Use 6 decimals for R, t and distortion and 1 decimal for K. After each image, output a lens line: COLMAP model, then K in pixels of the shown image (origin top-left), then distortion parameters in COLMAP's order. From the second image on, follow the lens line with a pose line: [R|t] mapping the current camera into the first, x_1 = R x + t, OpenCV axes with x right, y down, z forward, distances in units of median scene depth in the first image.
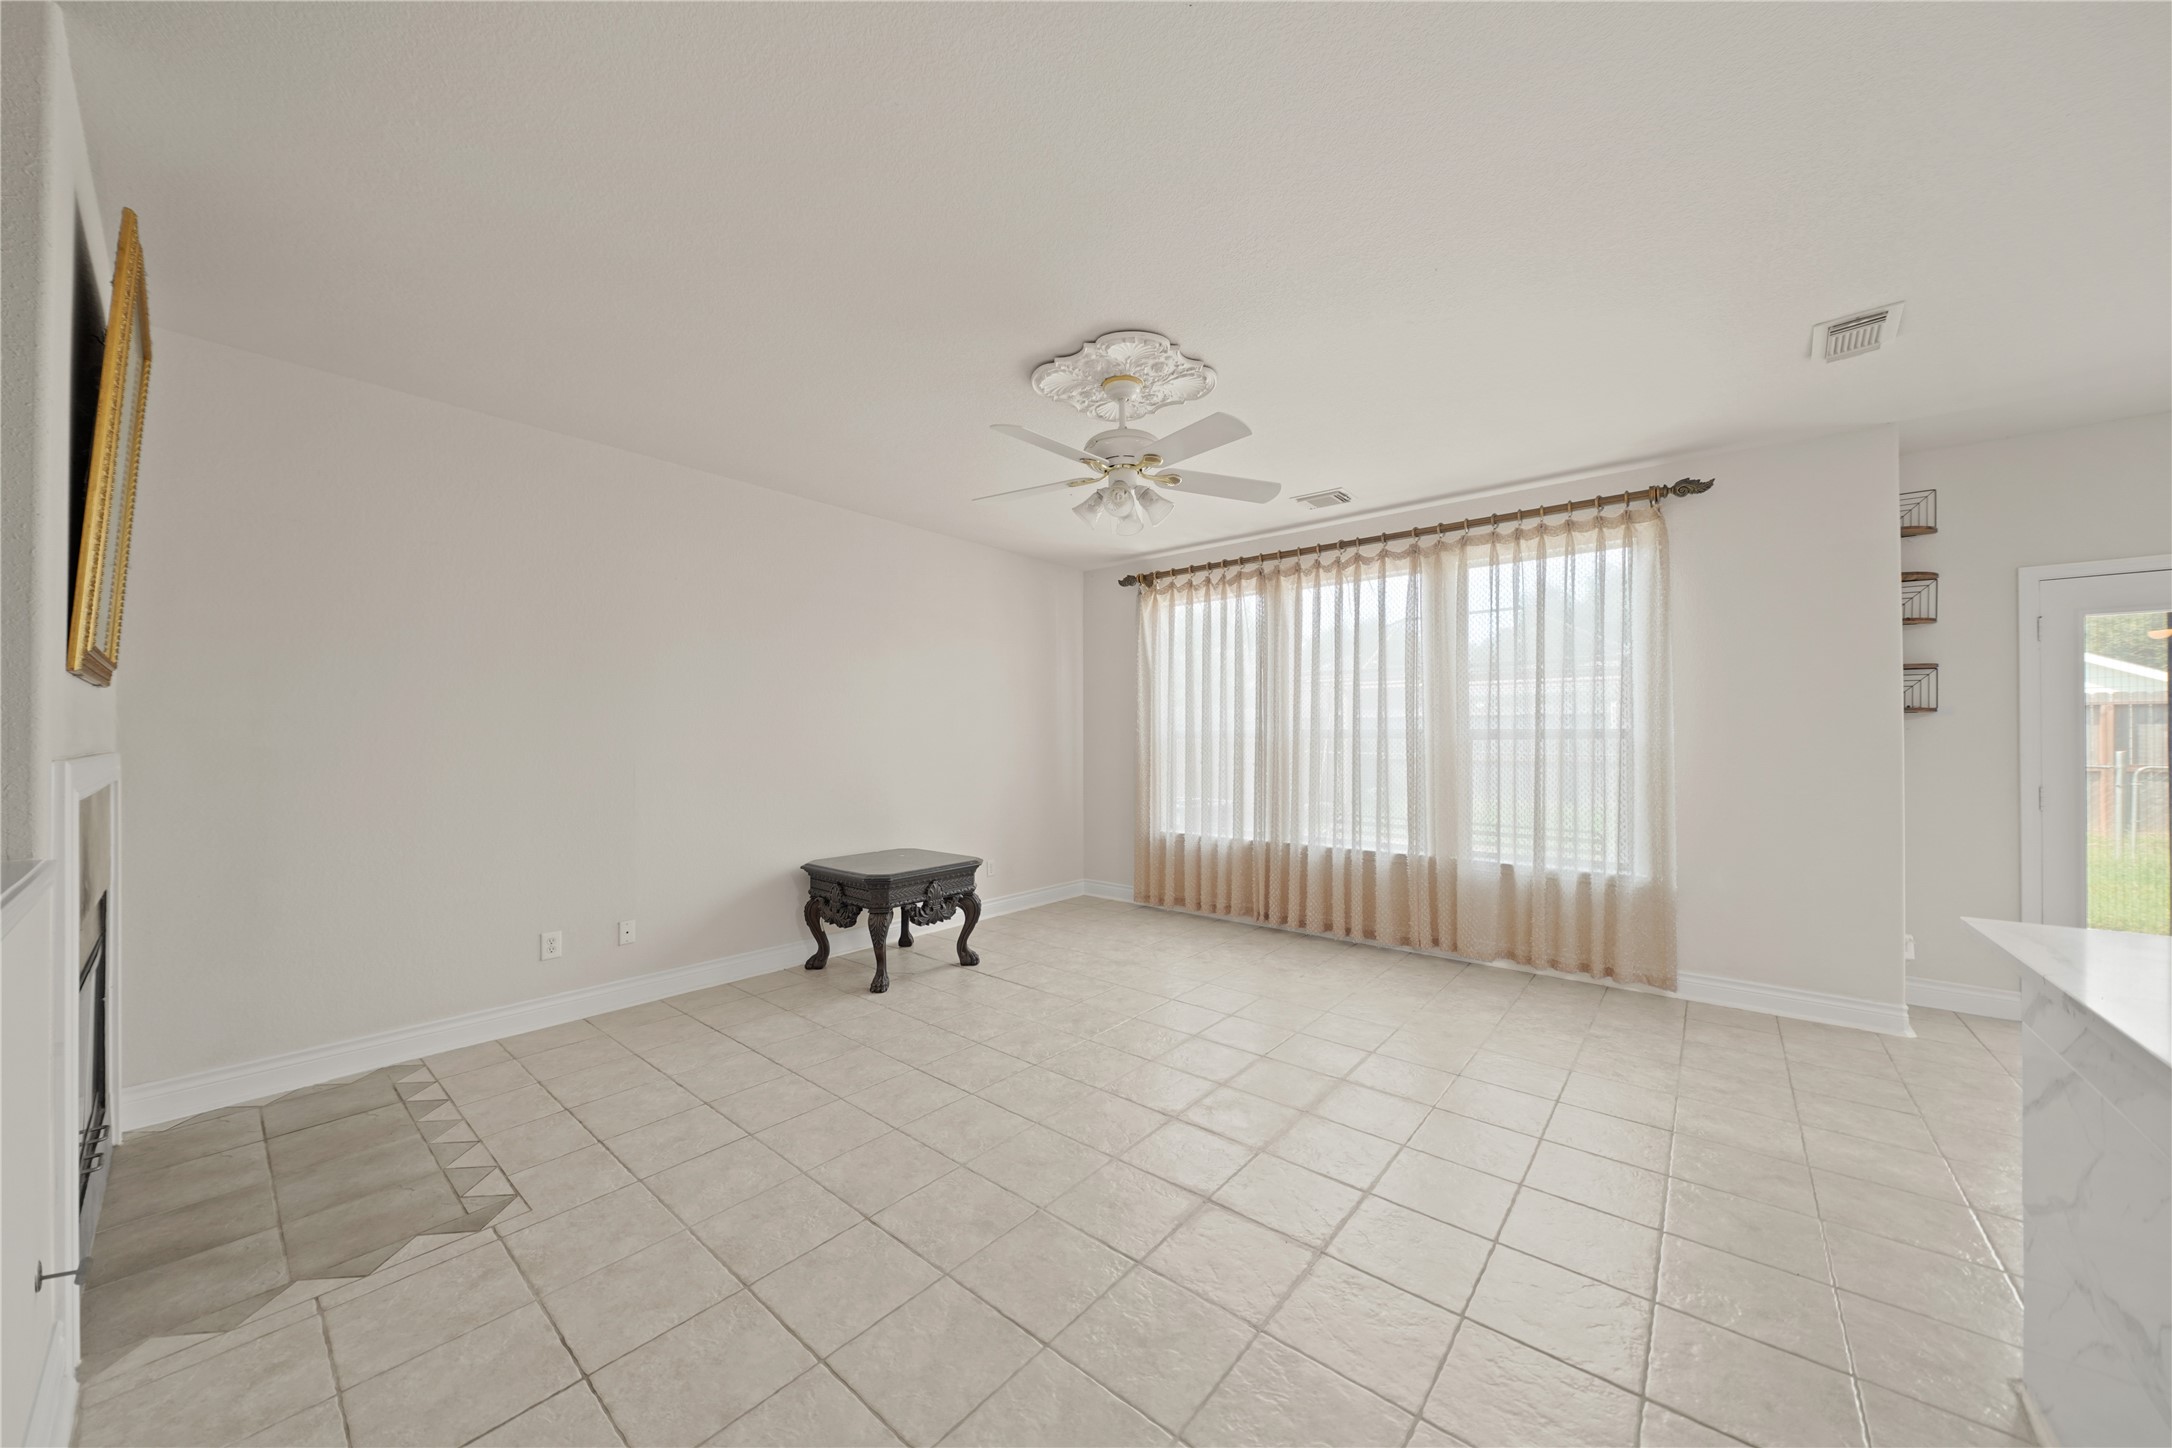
lens RADIAL K [[750.9, 0, 1097.6], [0, 750.9, 732.7], [0, 0, 1]] dist [-0.009025, -0.000104]
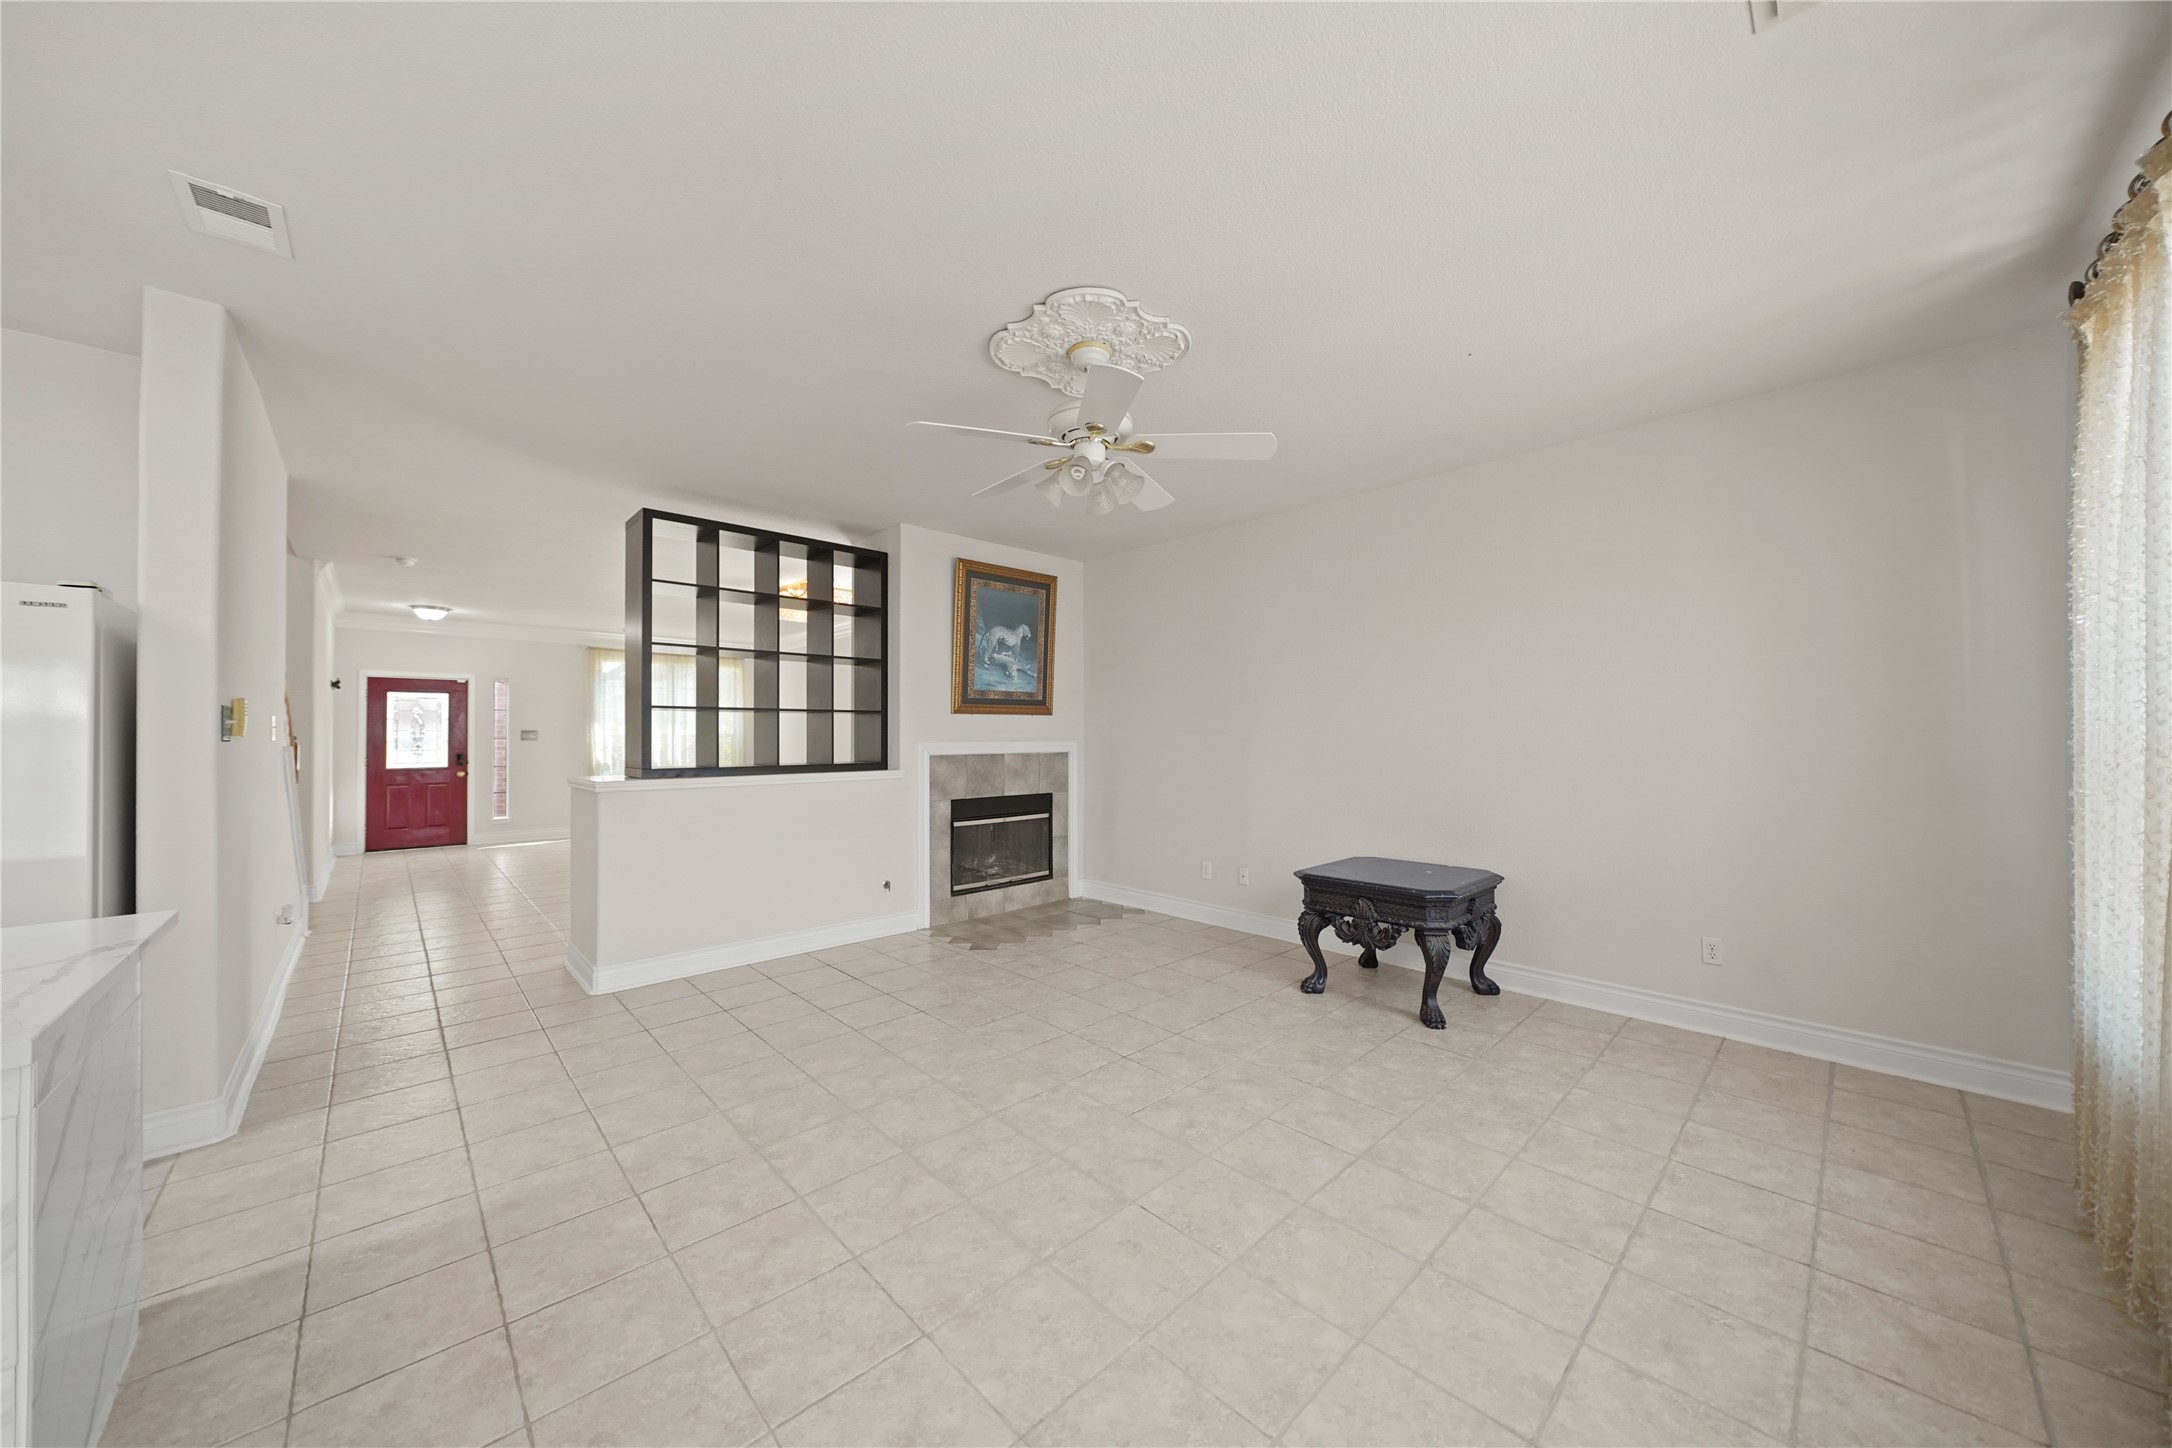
lens RADIAL K [[750.9, 0, 1085.4], [0, 750.9, 728.9], [0, 0, 1]] dist [-0.009025, -0.000104]
pose [[-0.119864, -0.009816, -0.992742, 0.841981], [0.006511, 0.999922, -0.010673, 0.013504], [0.992769, -0.007743, -0.119791, 0.978296]]
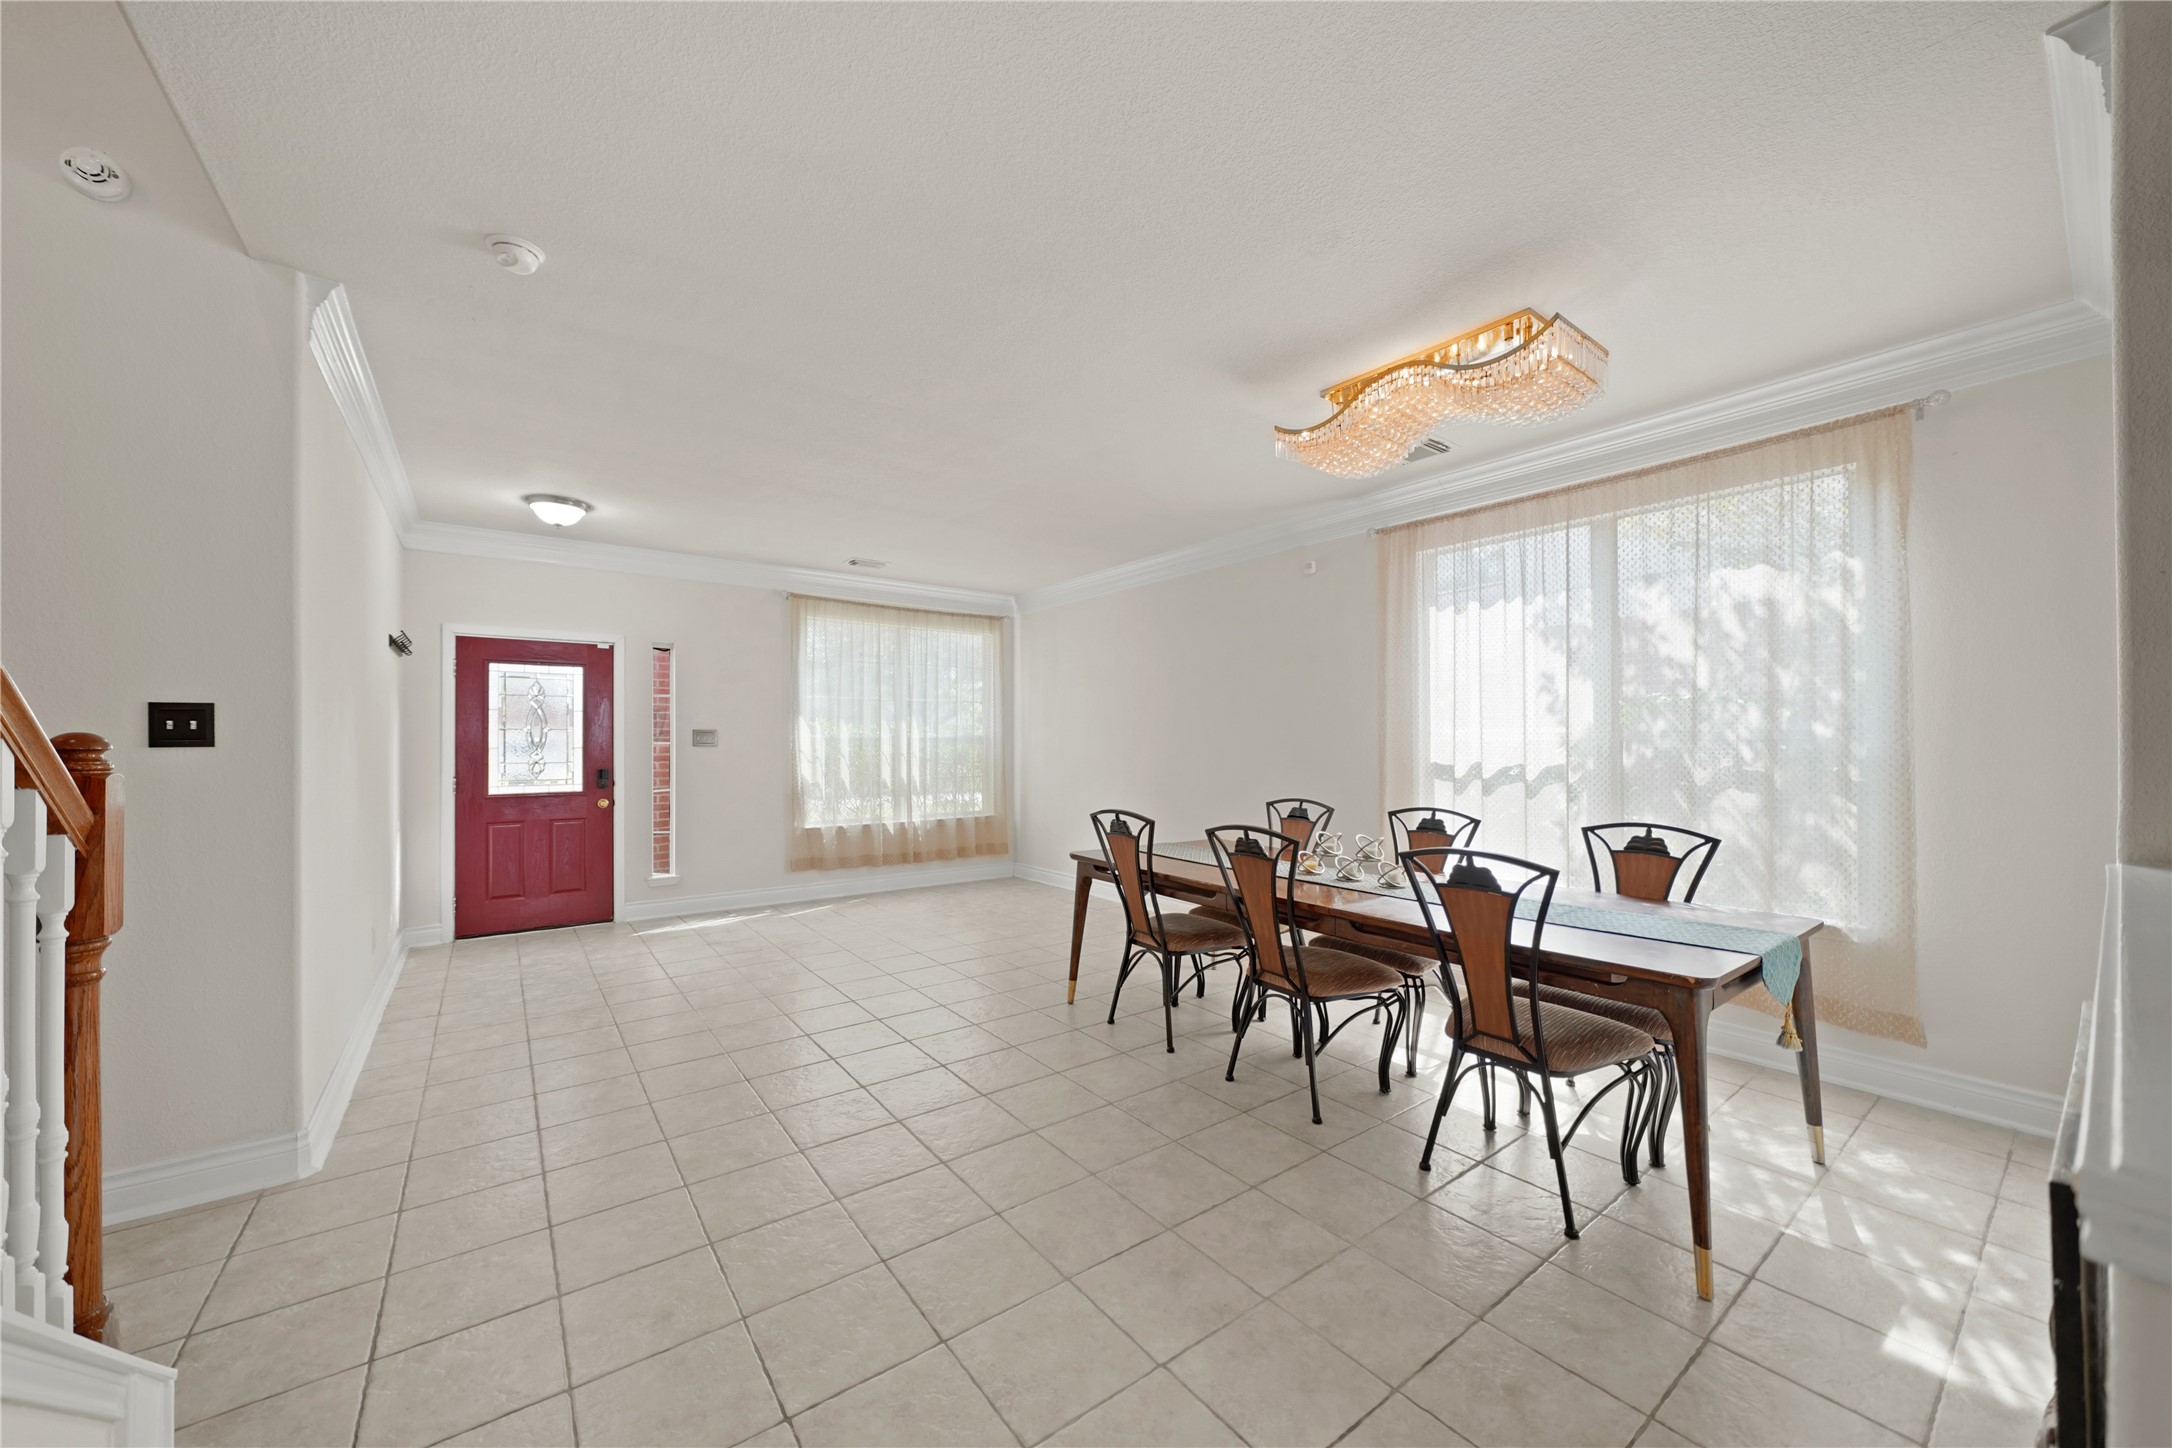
lens RADIAL K [[796.9, 0, 1098.5], [0, 796.9, 735.7], [0, 0, 1]] dist [-0.011829, -0.000210]
pose [[-0.226079, -0.010671, -0.974050, 0.473651], [0.013740, 0.999806, -0.014142, 0.018608], [0.974012, -0.016580, -0.225889, 0.552431]]
